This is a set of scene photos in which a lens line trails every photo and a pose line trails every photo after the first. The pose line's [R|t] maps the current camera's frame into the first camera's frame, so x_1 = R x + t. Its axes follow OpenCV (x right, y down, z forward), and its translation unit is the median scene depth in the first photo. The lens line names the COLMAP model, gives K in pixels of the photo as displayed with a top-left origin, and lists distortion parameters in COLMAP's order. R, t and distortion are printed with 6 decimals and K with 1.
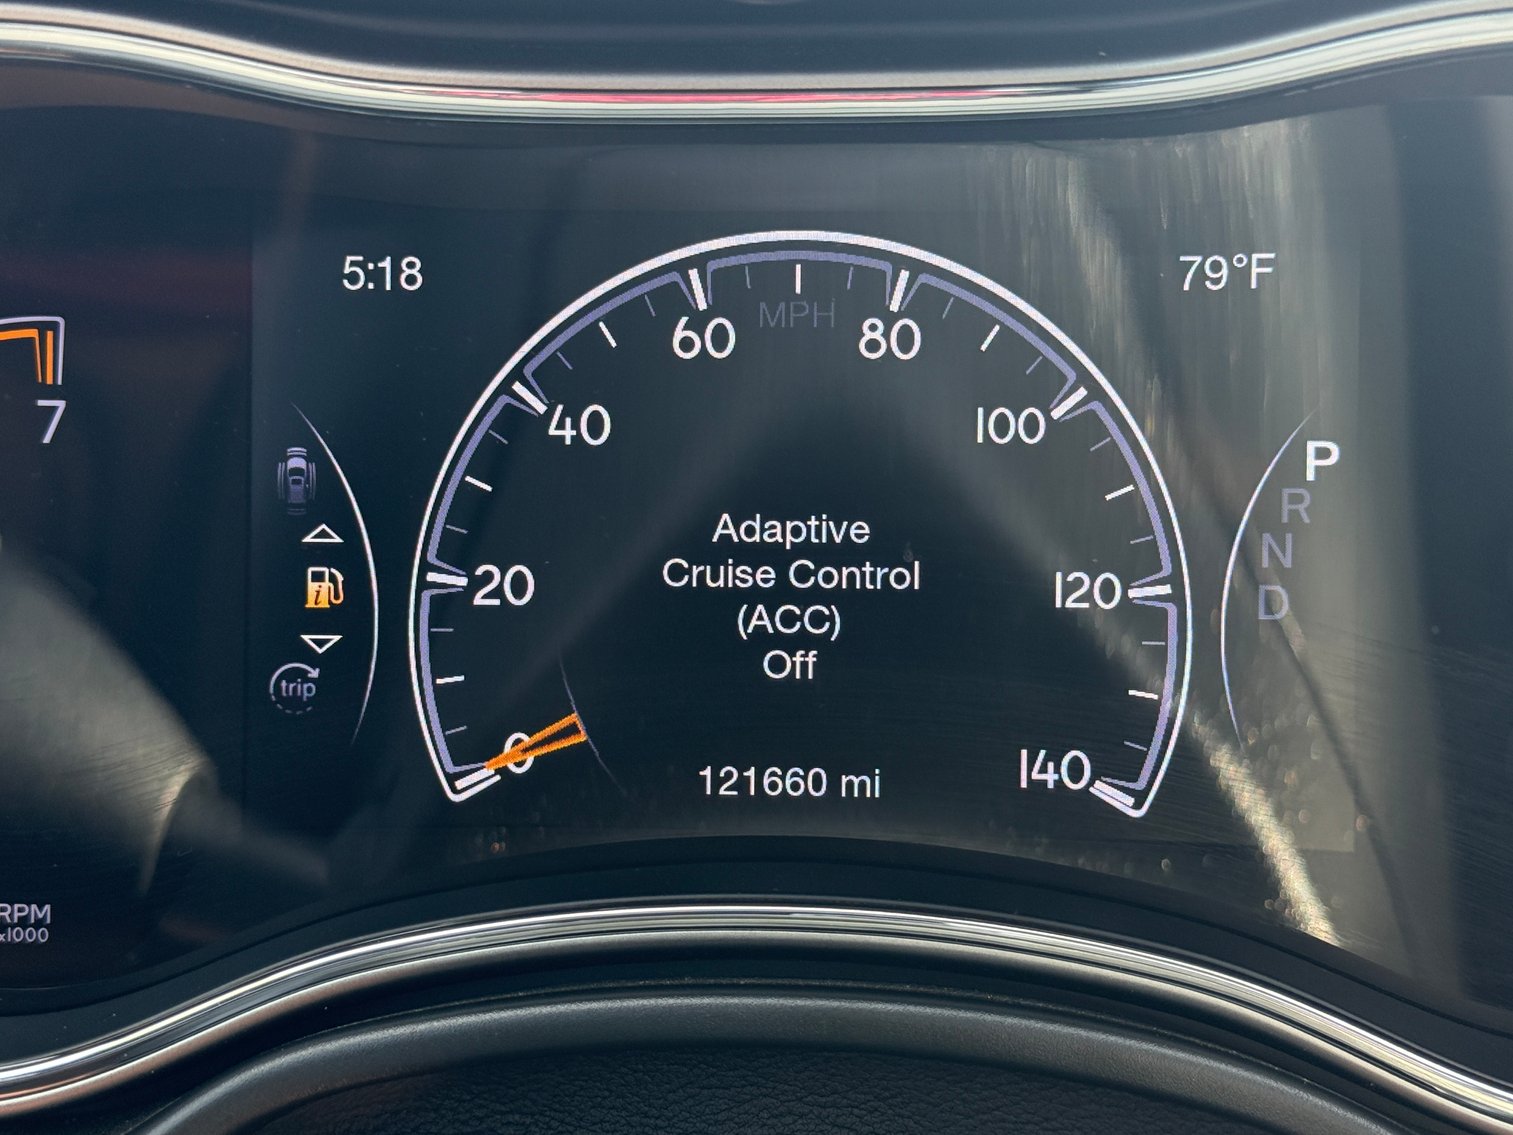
lens RADIAL K [[2232.6, 0, 753.6], [0, 2232.6, 560.3], [0, 0, 1]] dist [0.104020, 0.000000]
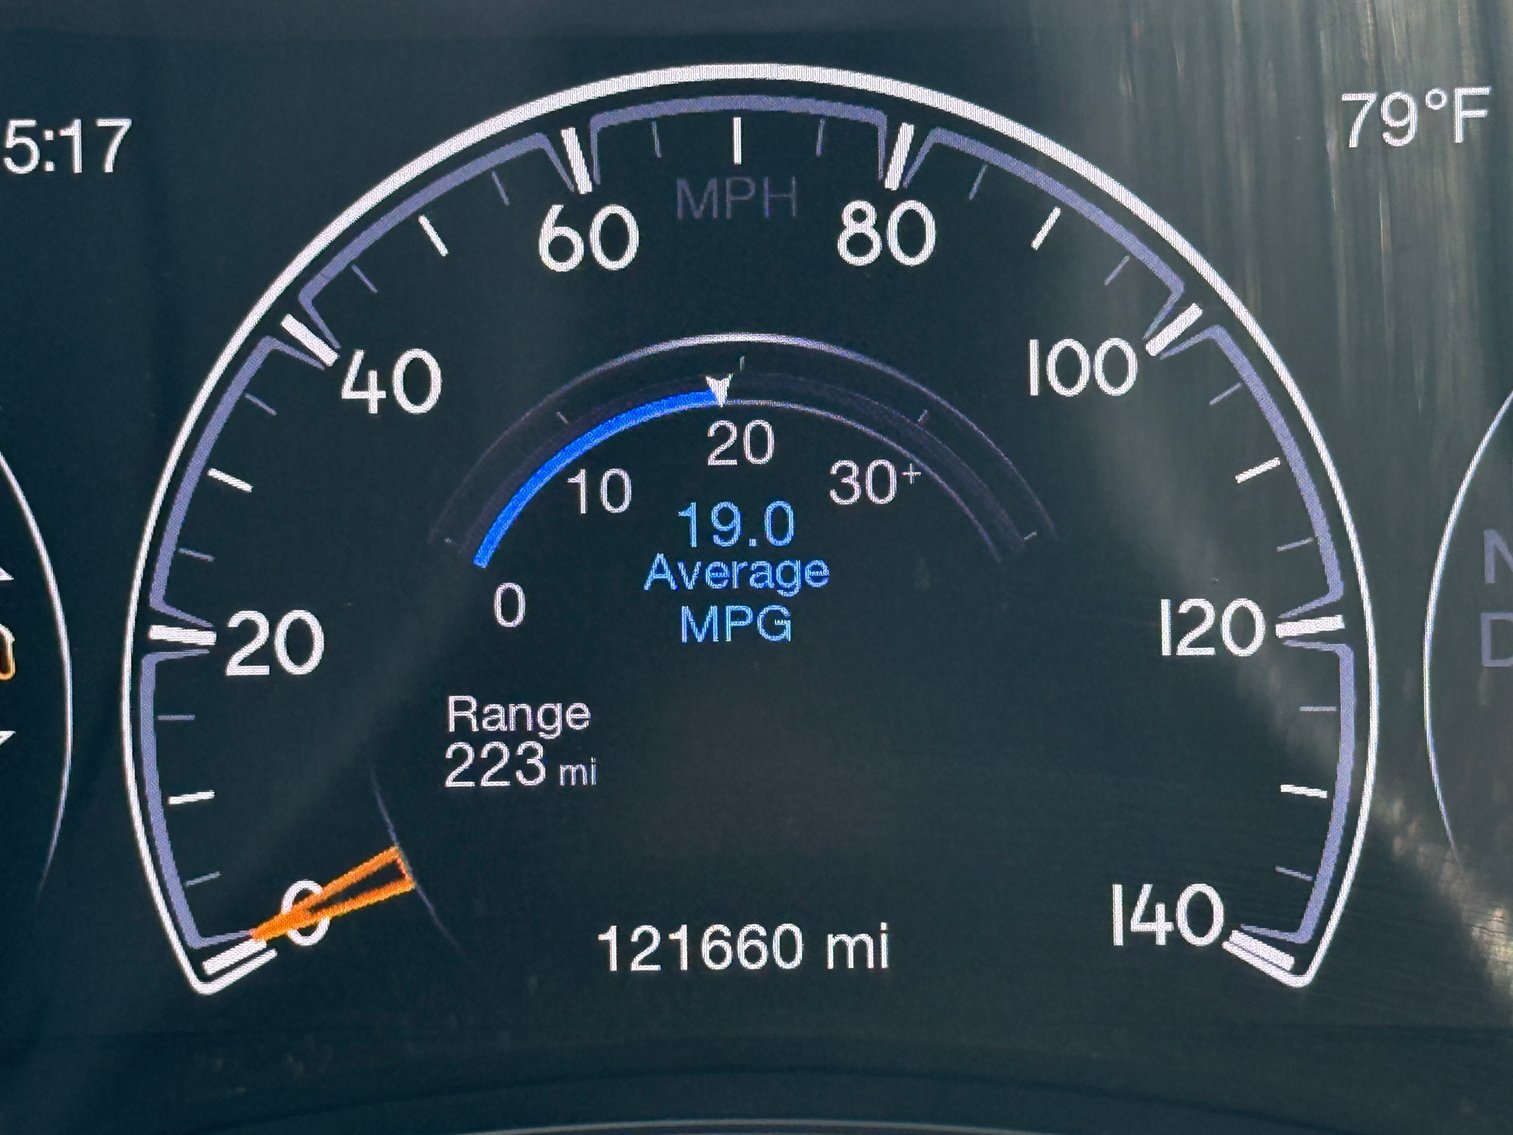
lens RADIAL K [[4952.4, 0, 759.2], [0, 4952.4, 568.7], [0, 0, 1]] dist [0.184261, 0.000000]
pose [[0.999382, -0.025226, 0.024461, -0.010791], [0.025145, 0.999677, 0.003606, -0.011168], [-0.024544, -0.002989, 0.999694, -0.383040]]
